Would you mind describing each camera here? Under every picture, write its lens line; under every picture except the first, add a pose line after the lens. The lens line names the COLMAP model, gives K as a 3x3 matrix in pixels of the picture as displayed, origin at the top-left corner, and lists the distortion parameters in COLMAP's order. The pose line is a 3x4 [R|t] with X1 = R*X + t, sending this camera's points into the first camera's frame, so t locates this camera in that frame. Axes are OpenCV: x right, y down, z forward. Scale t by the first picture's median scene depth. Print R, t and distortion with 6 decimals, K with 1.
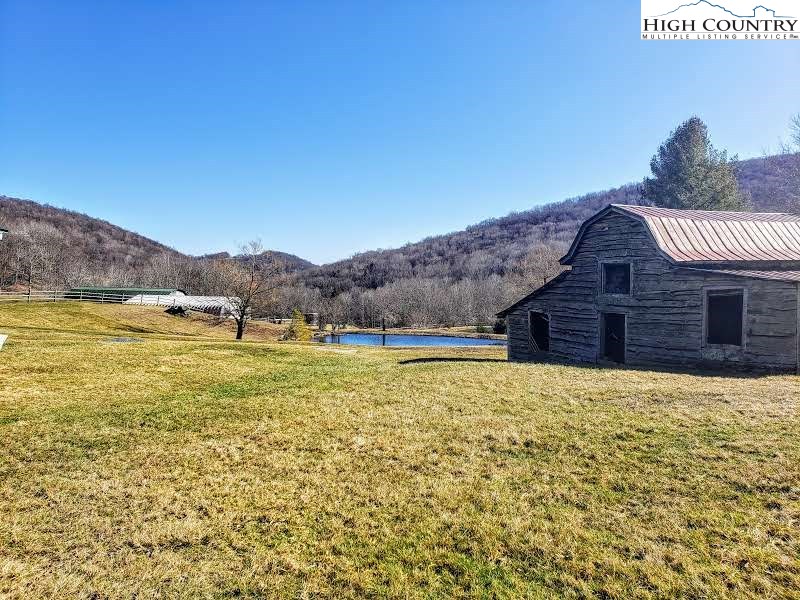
lens RADIAL K [[597.7, 0, 383.0], [0, 597.7, 299.0], [0, 0, 1]] dist [0.061739, -0.004241]
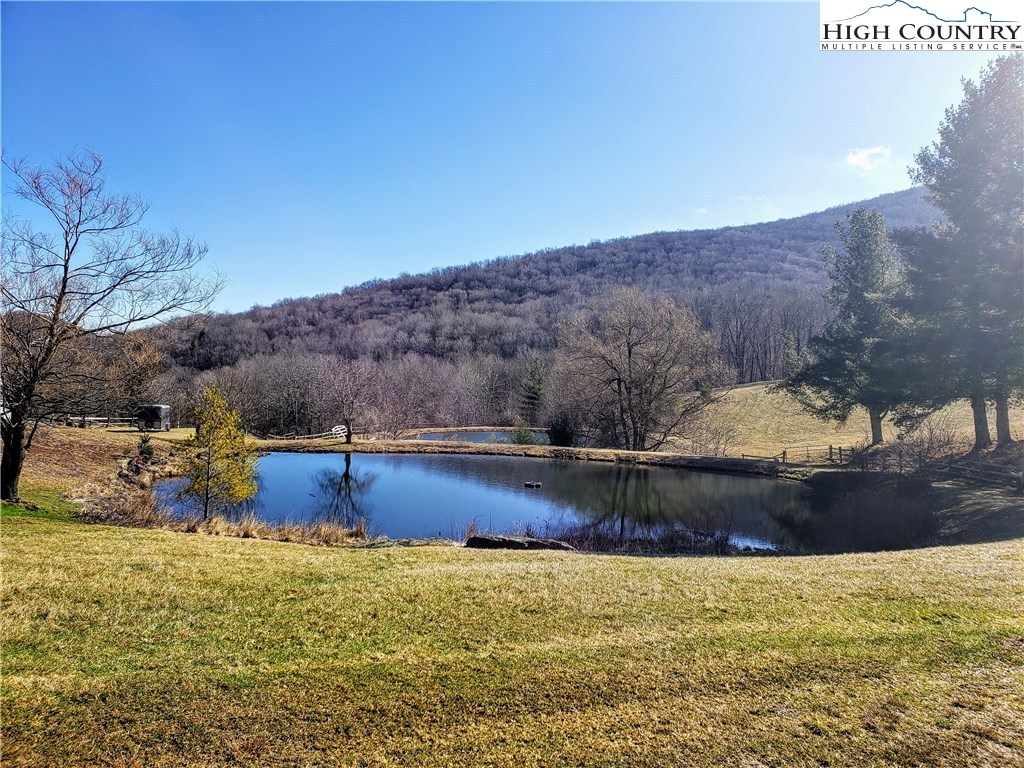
lens RADIAL K [[765.1, 0, 490.2], [0, 765.1, 382.7], [0, 0, 1]] dist [0.061739, -0.004241]
pose [[0.932580, 0.024249, 0.360147, -0.030133], [-0.020103, 0.999682, -0.015254, 0.003371], [-0.360402, 0.006986, 0.932771, 0.107738]]
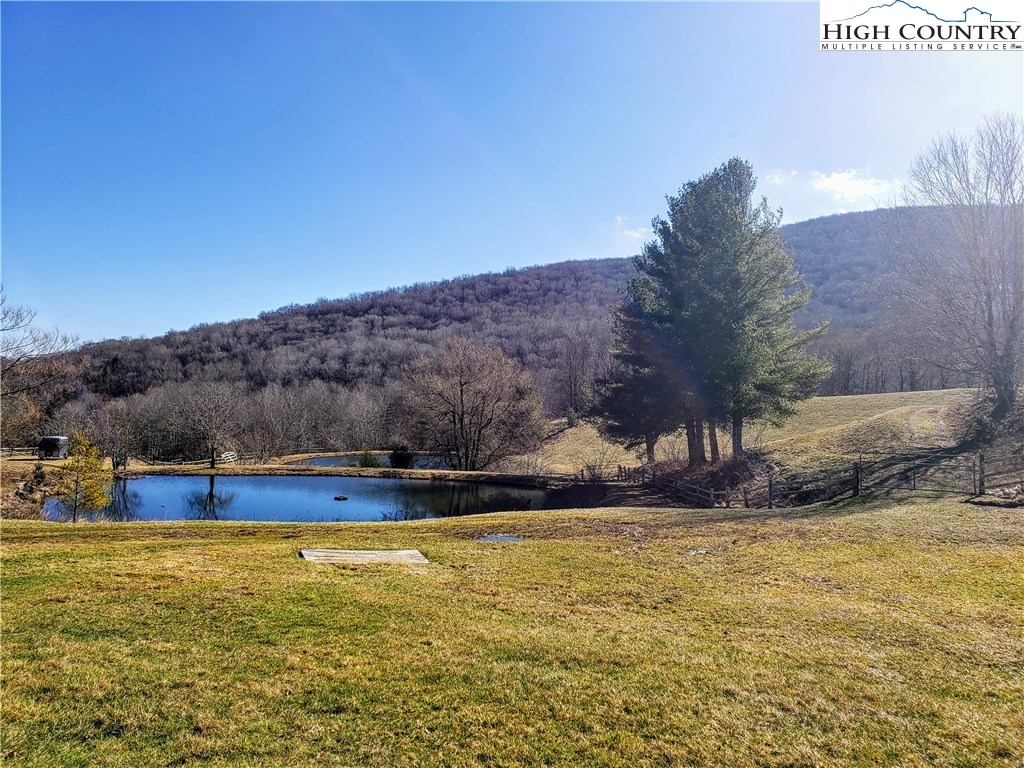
lens RADIAL K [[769.3, 0, 512.0], [0, 769.3, 384.0], [0, 0, 1]] dist [-0.045962, 0.001817]
pose [[0.883968, 0.029748, 0.466600, -0.023990], [-0.011052, 0.999024, -0.042755, 0.000371], [-0.467417, 0.032637, 0.883434, 0.062010]]
